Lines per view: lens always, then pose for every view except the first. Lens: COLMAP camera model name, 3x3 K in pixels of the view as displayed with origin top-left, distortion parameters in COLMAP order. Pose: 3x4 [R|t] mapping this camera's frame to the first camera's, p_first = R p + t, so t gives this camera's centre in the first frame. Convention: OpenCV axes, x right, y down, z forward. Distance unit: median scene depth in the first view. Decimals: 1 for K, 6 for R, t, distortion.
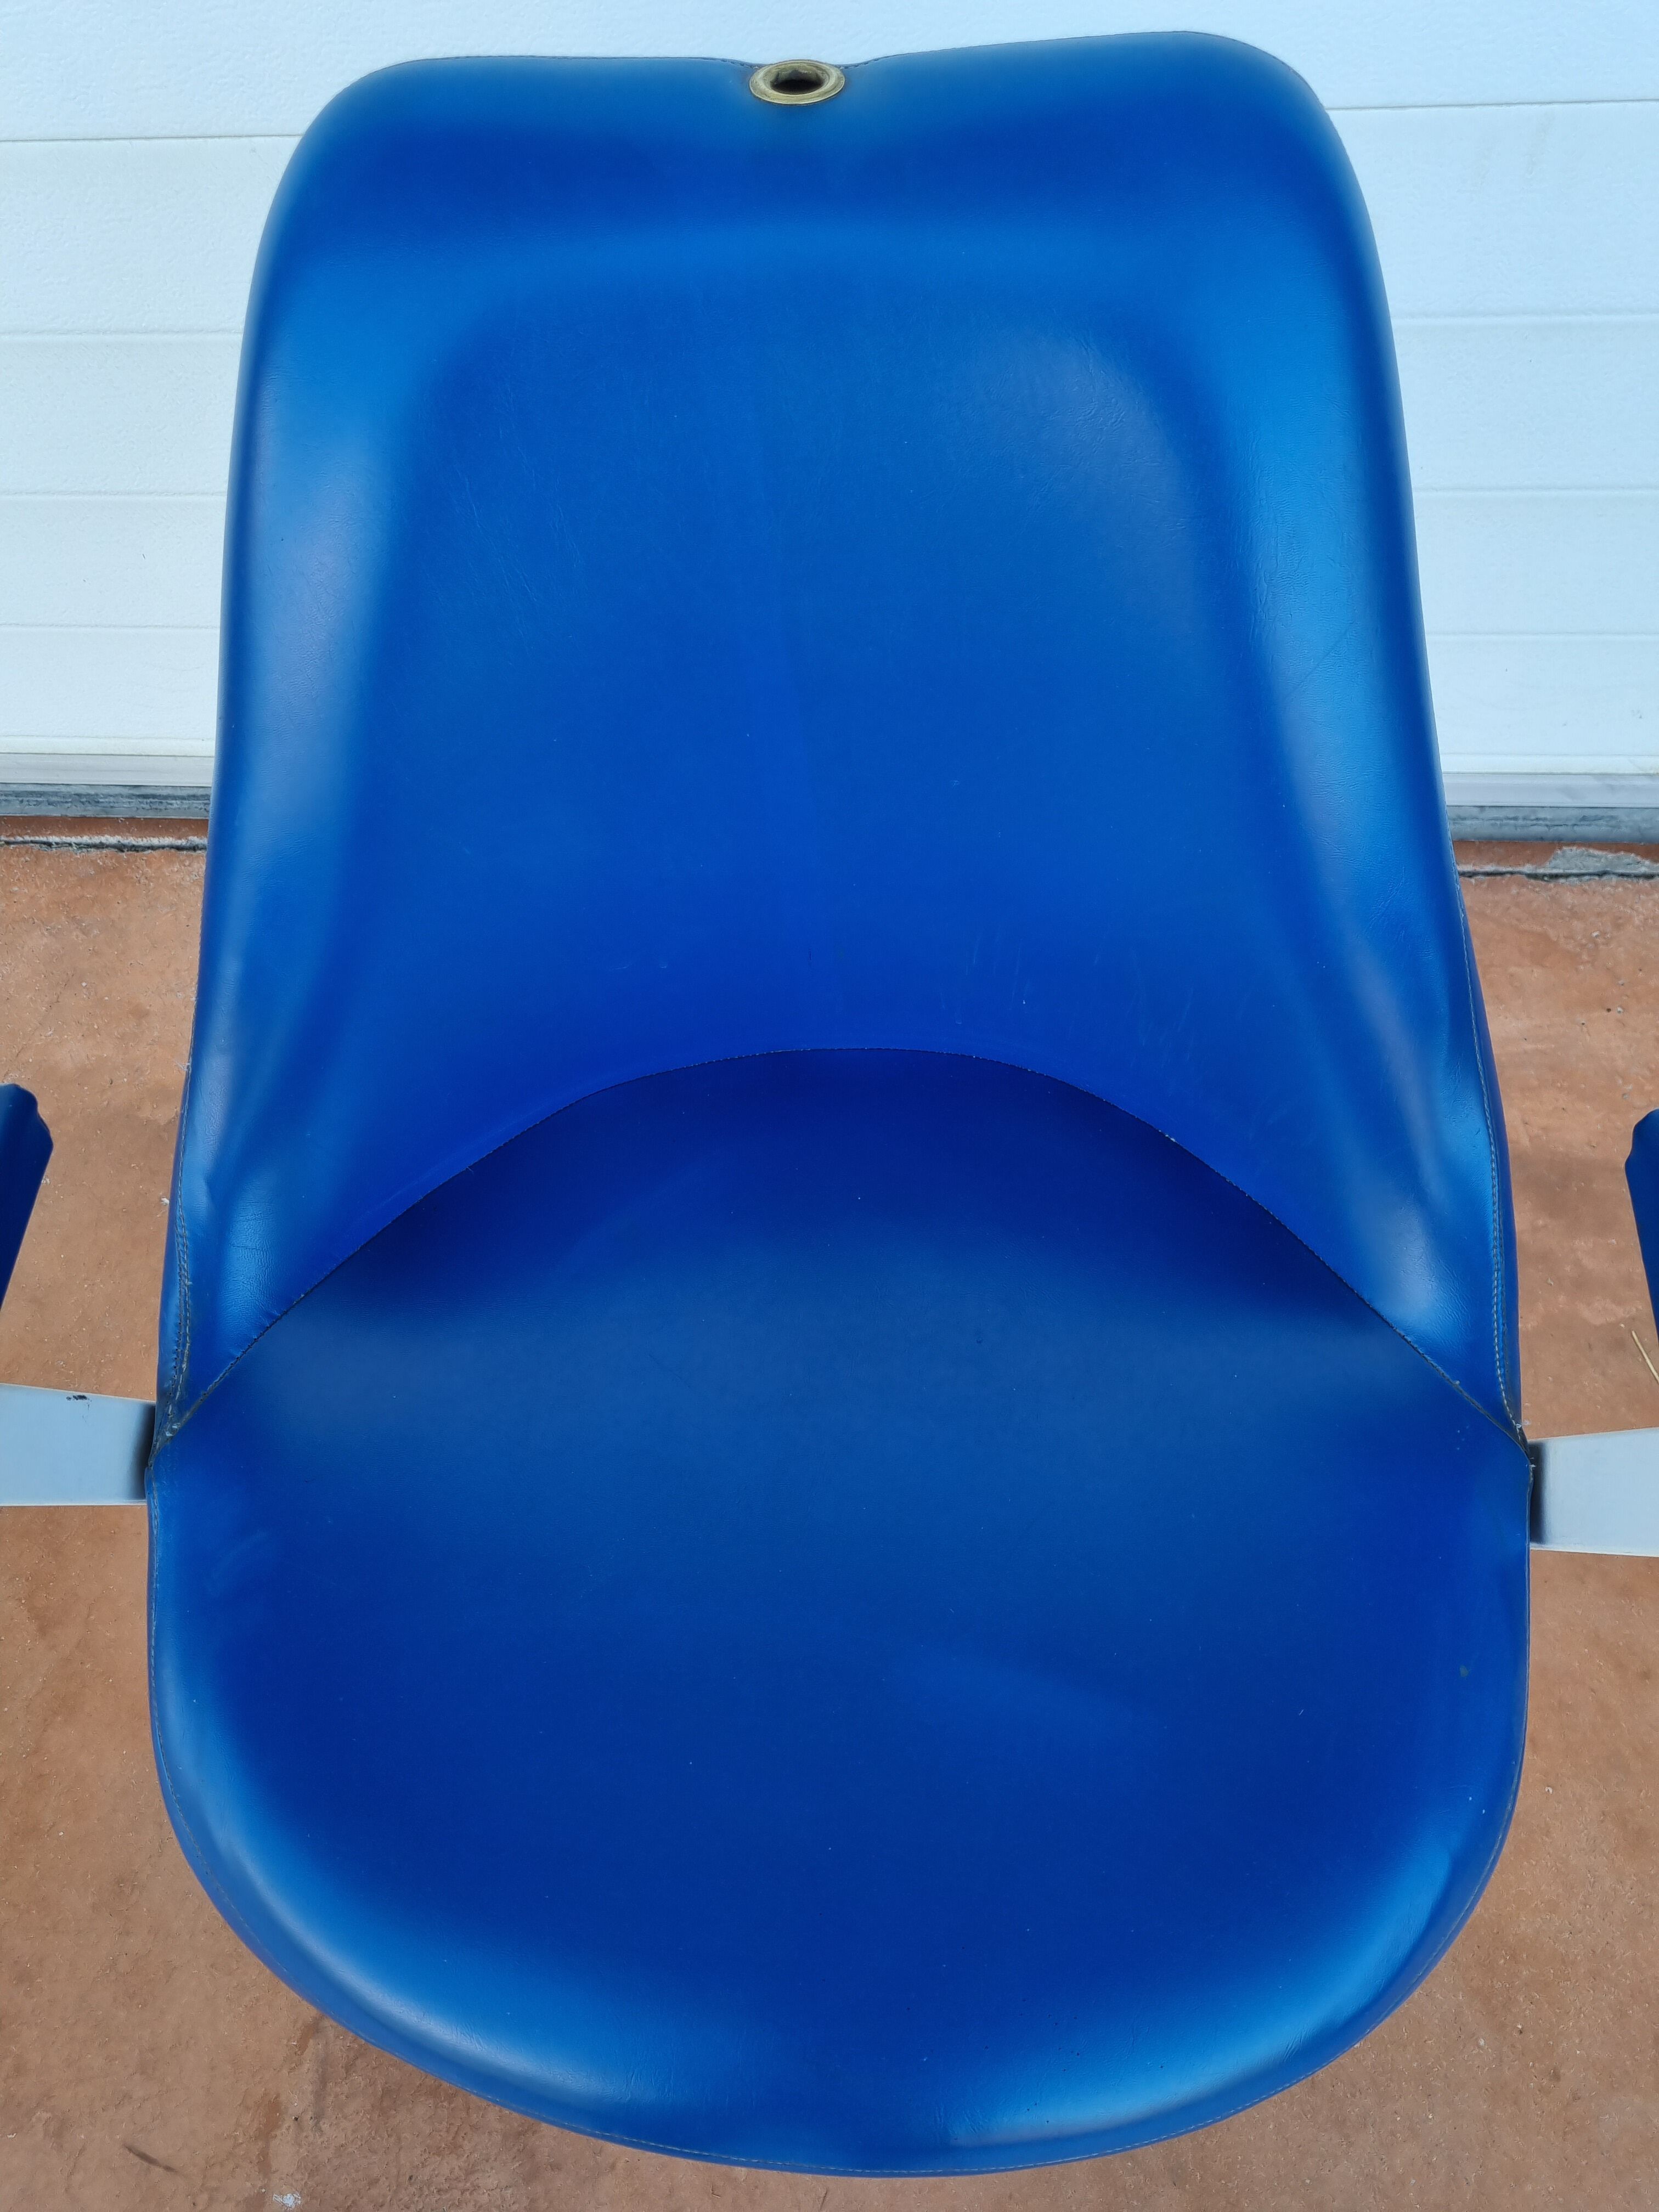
lens RADIAL K [[1636.1, 0, 829.5], [0, 1636.1, 1106.0], [0, 0, 1]] dist [0.036177, -0.041979]
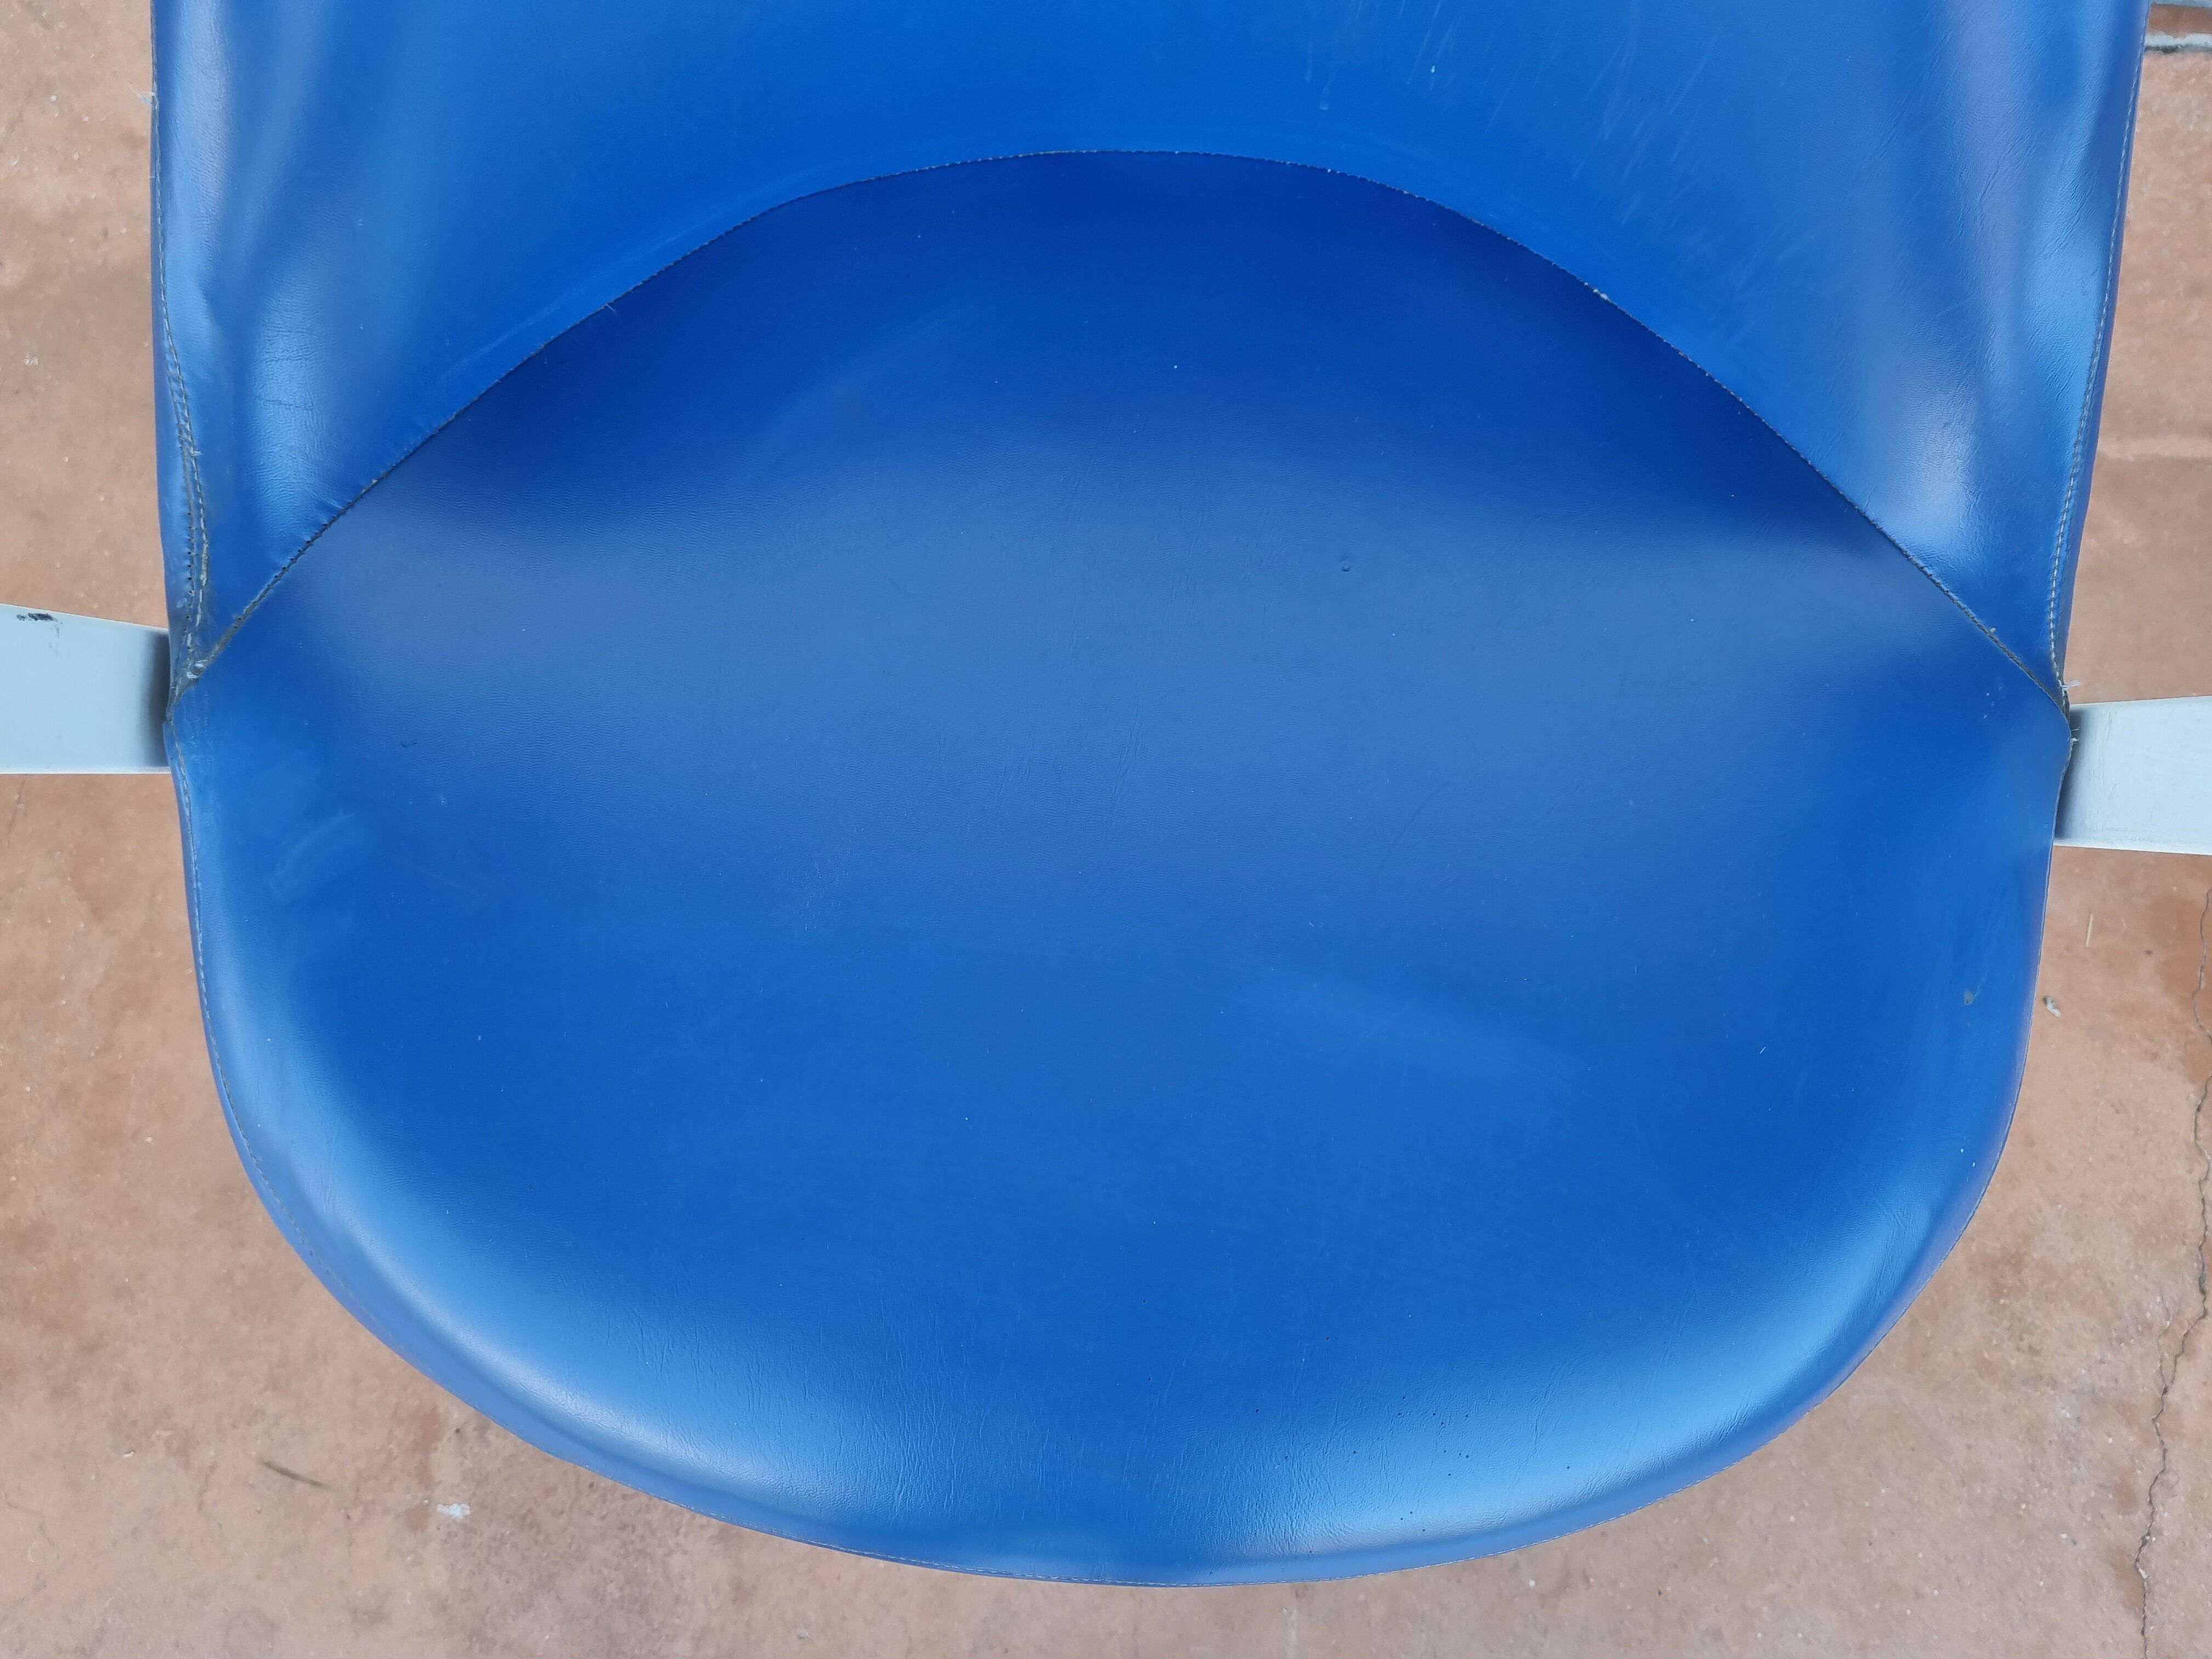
lens RADIAL K [[1636.1, 0, 1106.0], [0, 1636.1, 829.5], [0, 0, 1]] dist [0.036177, -0.041979]
pose [[0.995411, 0.004769, 0.095573, -0.058322], [-0.030588, 0.962217, 0.270560, 0.043015], [-0.090672, -0.272242, 0.957947, 0.195004]]
